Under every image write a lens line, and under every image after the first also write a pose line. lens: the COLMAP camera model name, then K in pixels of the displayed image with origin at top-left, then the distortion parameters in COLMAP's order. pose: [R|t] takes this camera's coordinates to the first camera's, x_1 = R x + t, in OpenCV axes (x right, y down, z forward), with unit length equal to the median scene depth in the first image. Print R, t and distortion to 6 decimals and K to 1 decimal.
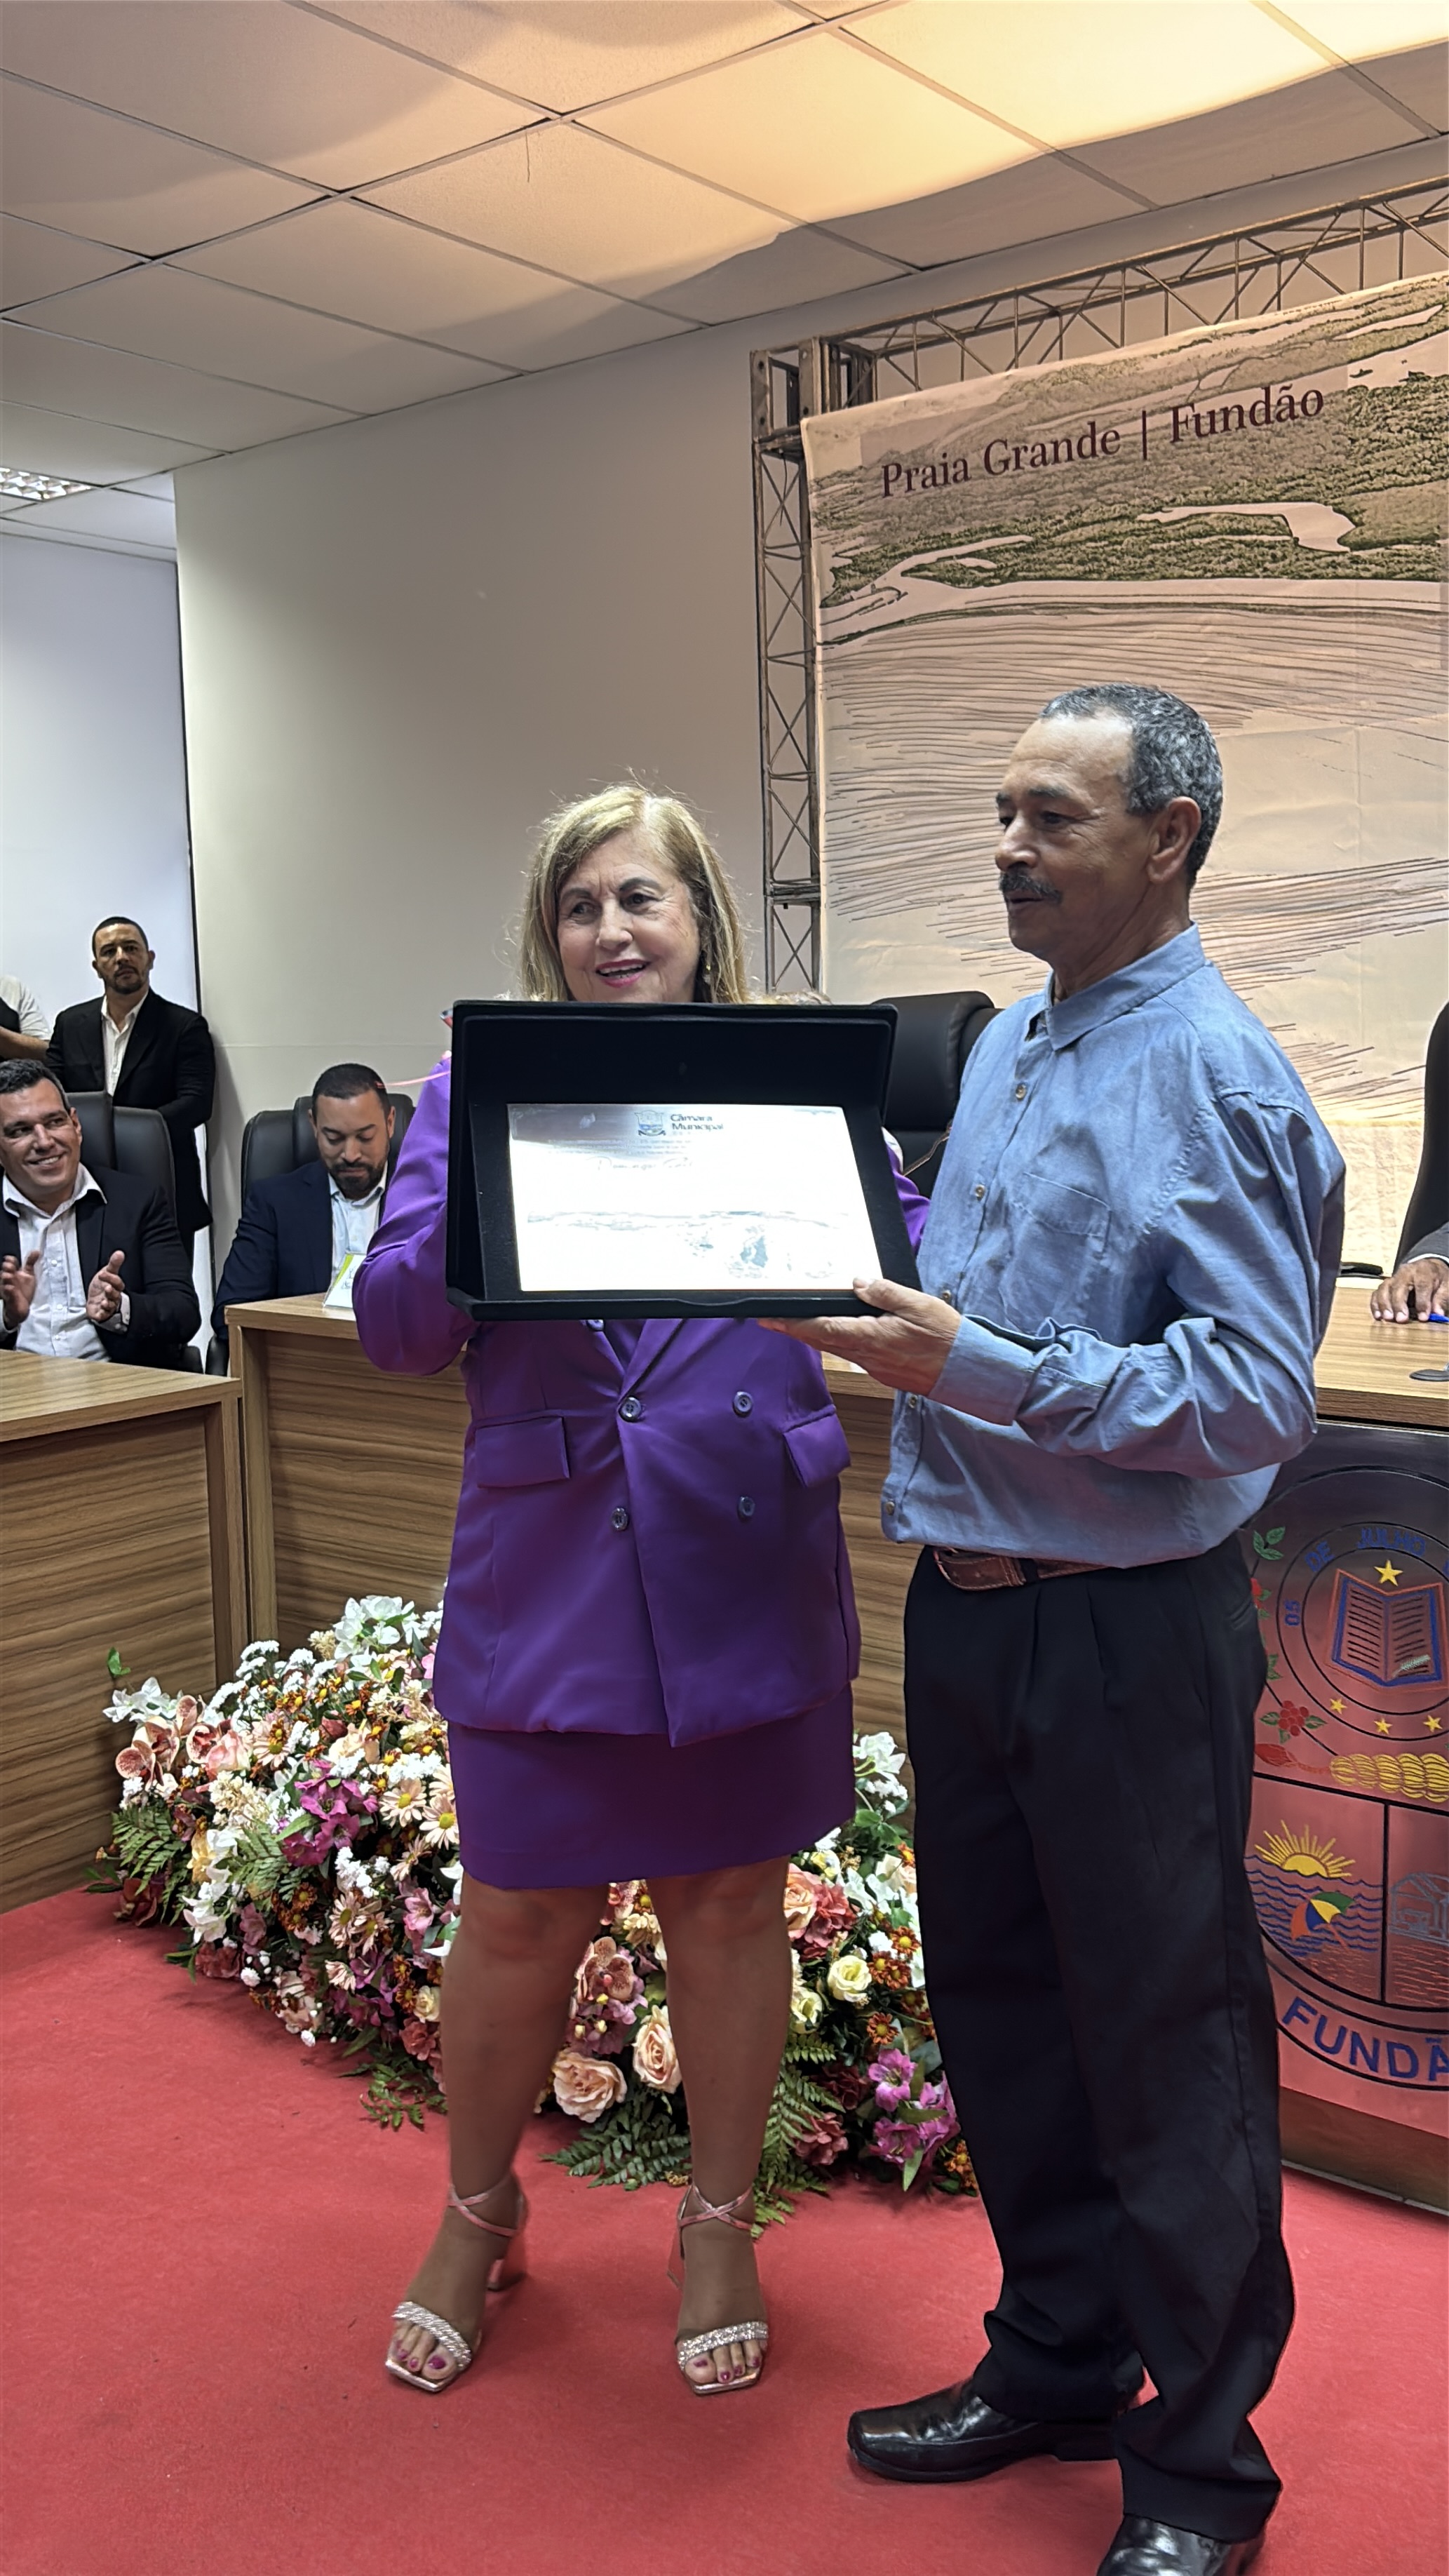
lens RADIAL K [[2275.5, 0, 751.2], [0, 2275.5, 1271.7], [0, 0, 1]] dist [0.023097, -0.028416]
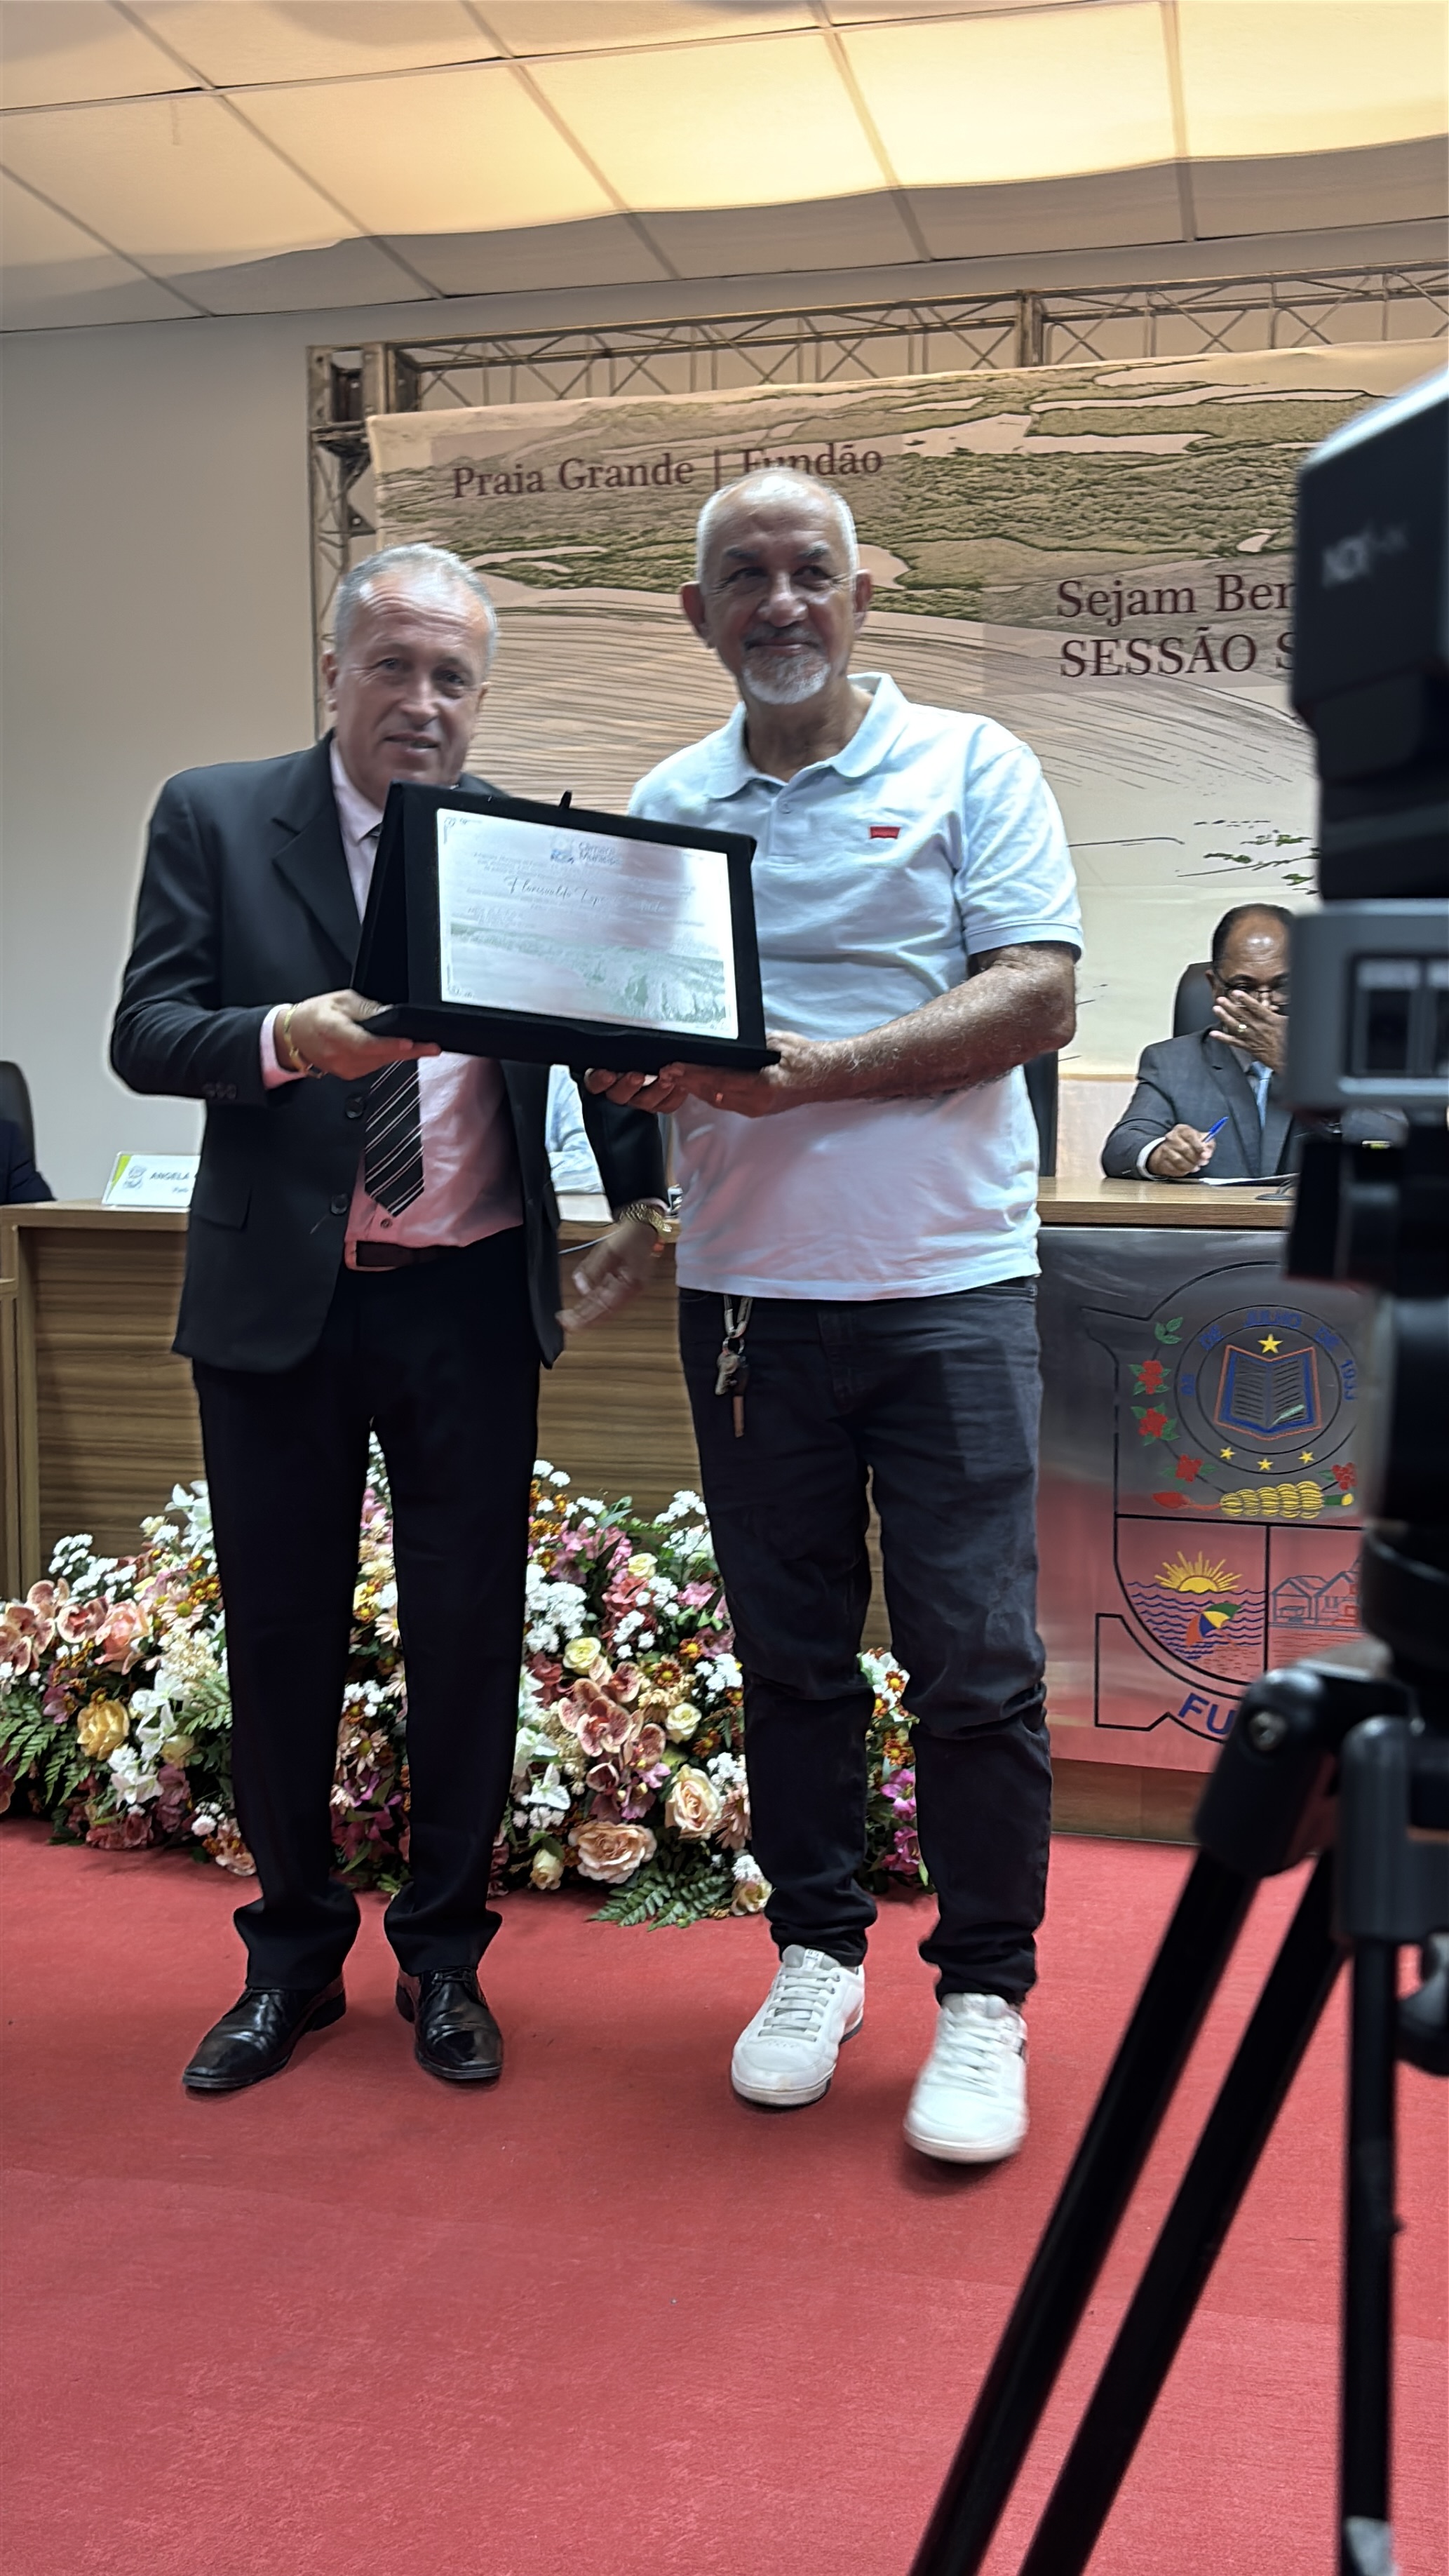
lens RADIAL K [[2275.5, 0, 787.2], [0, 2275.5, 1255.0], [0, 0, 1]] dist [0.023097, -0.028416]
pose [[0.908691, -0.007691, 0.417397, -0.282270], [0.024766, 0.999062, -0.035509, 0.067530], [-0.416733, 0.042604, 0.908030, -0.032262]]
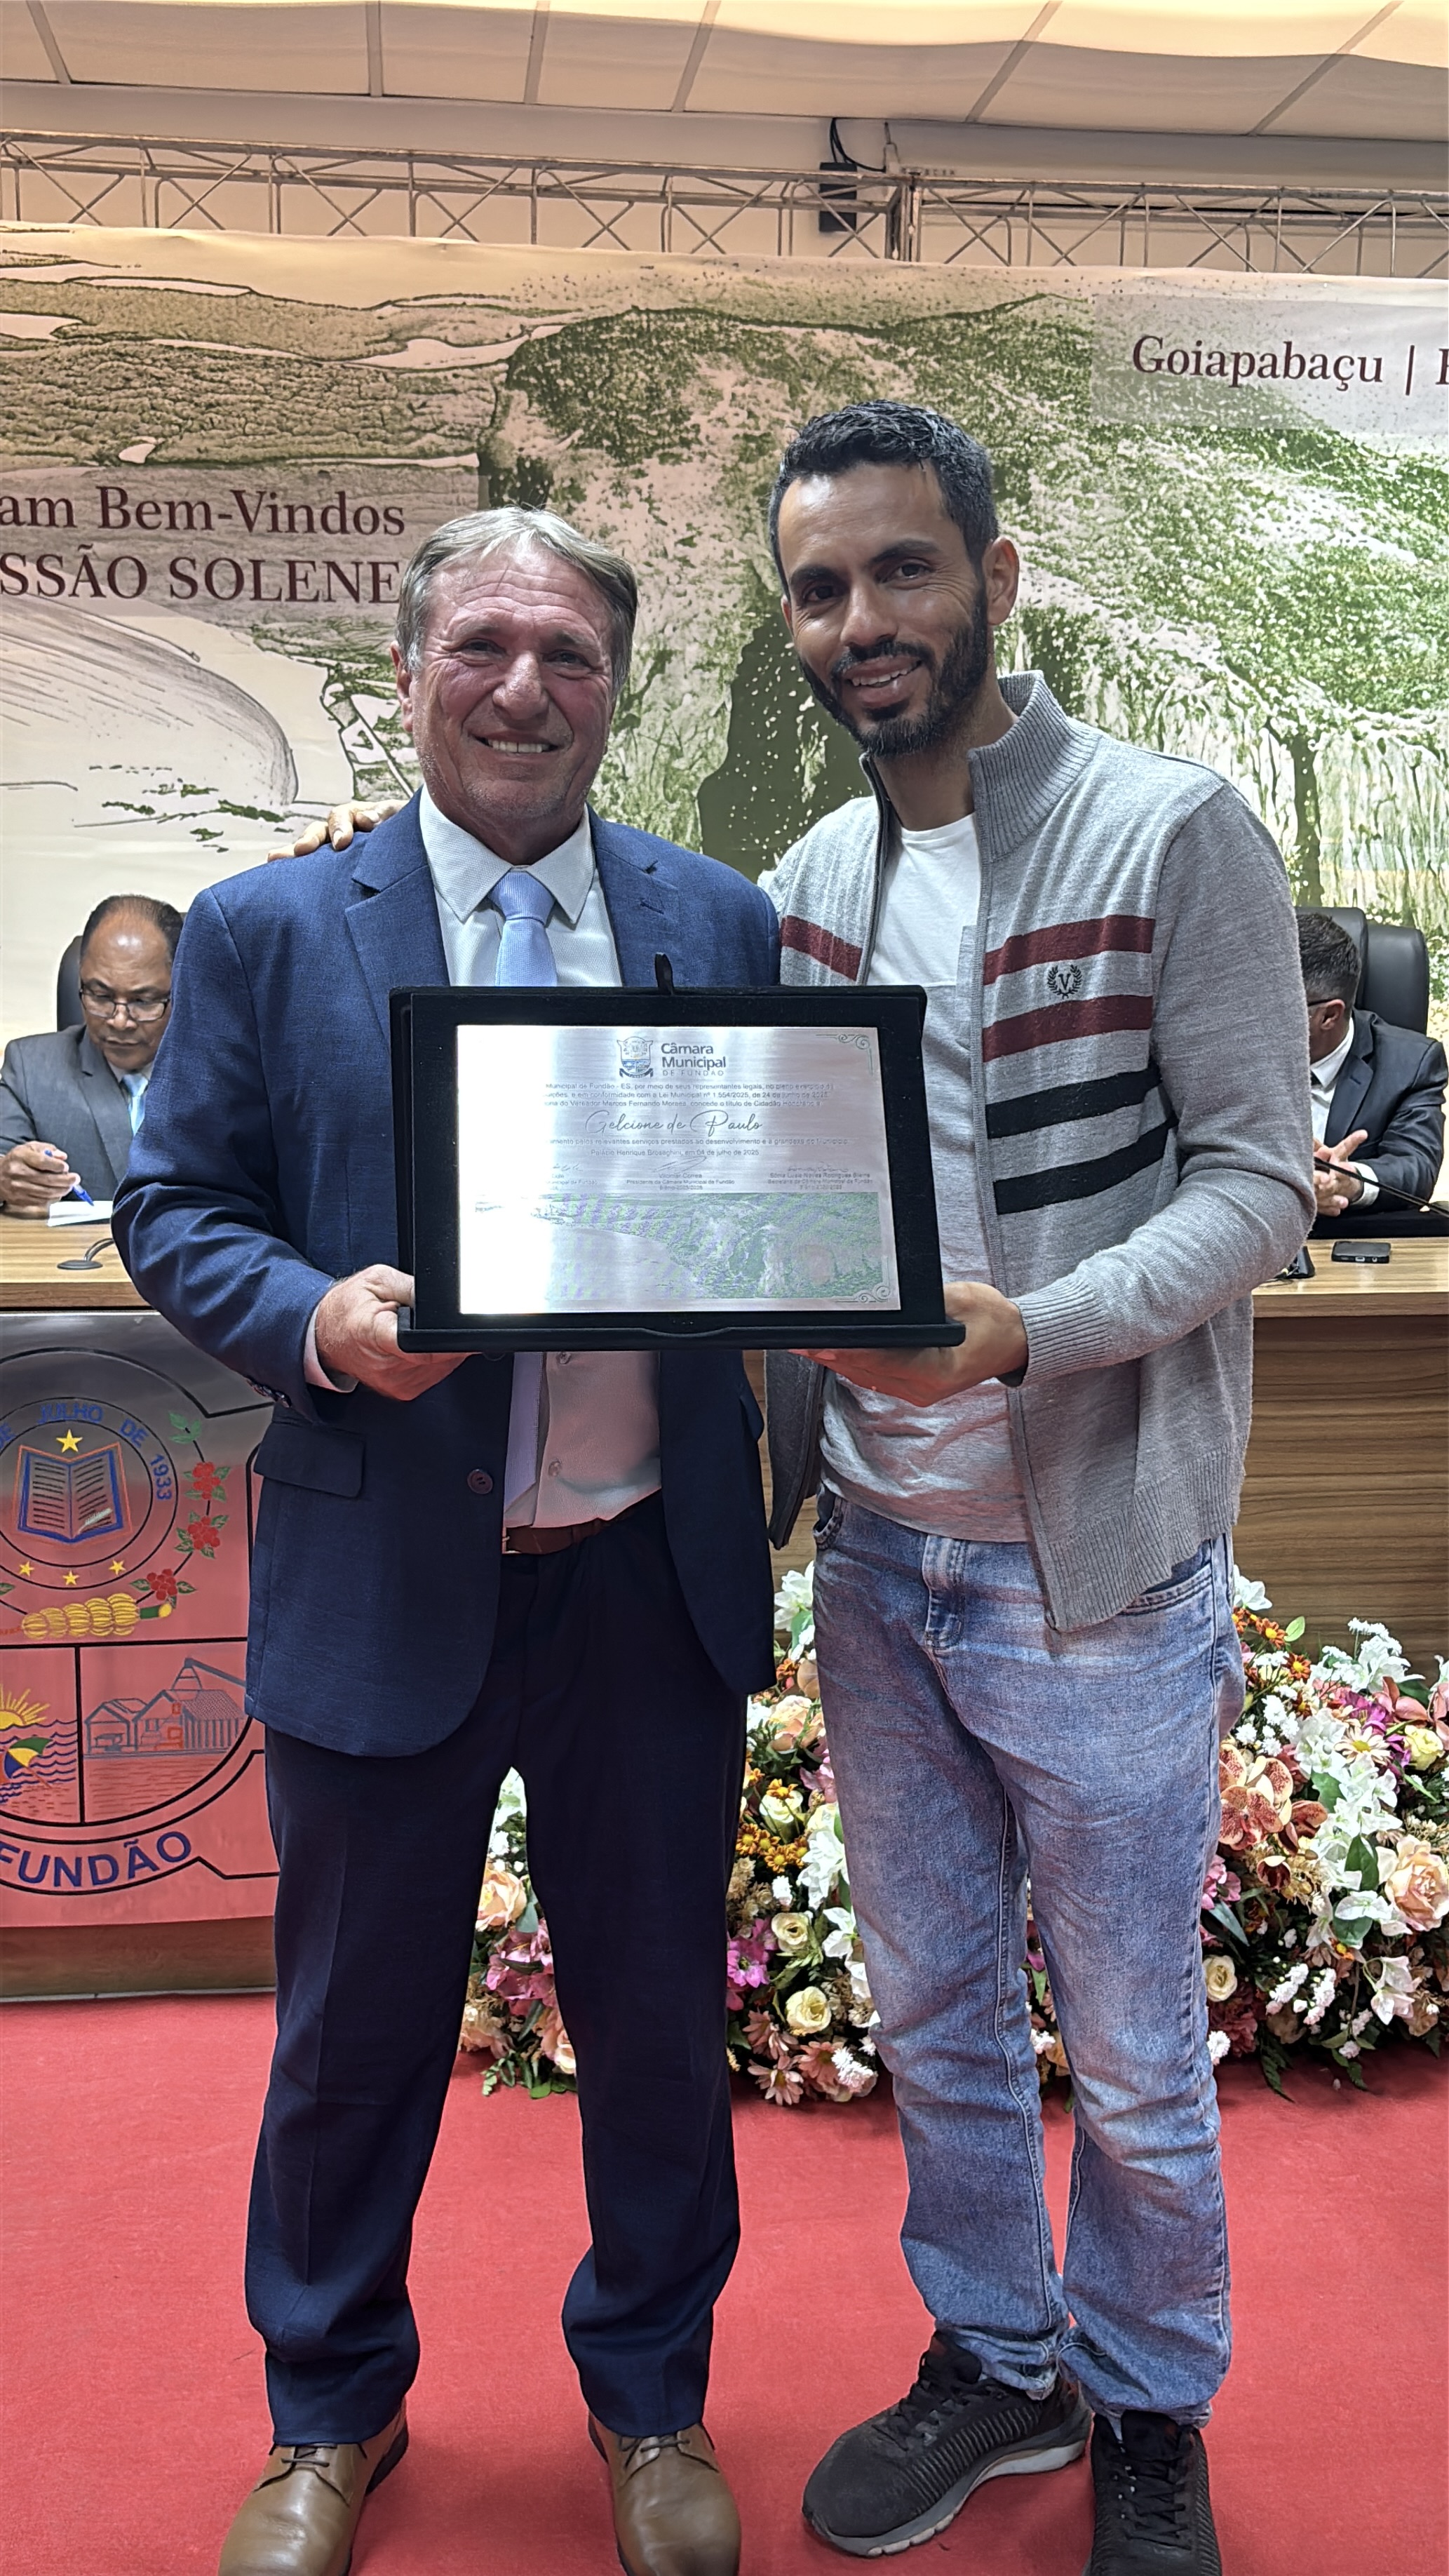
lens RADIAL K [[2275.5, 0, 689.5], [0, 2275.5, 1282.1], [0, 0, 1]] dist [0.023097, -0.028416]
pose [[0.718051, -0.080555, 0.691313, -0.150251], [0.059030, 0.996749, 0.054832, 0.005774], [-0.693482, 0.001436, 0.720472, -0.010433]]
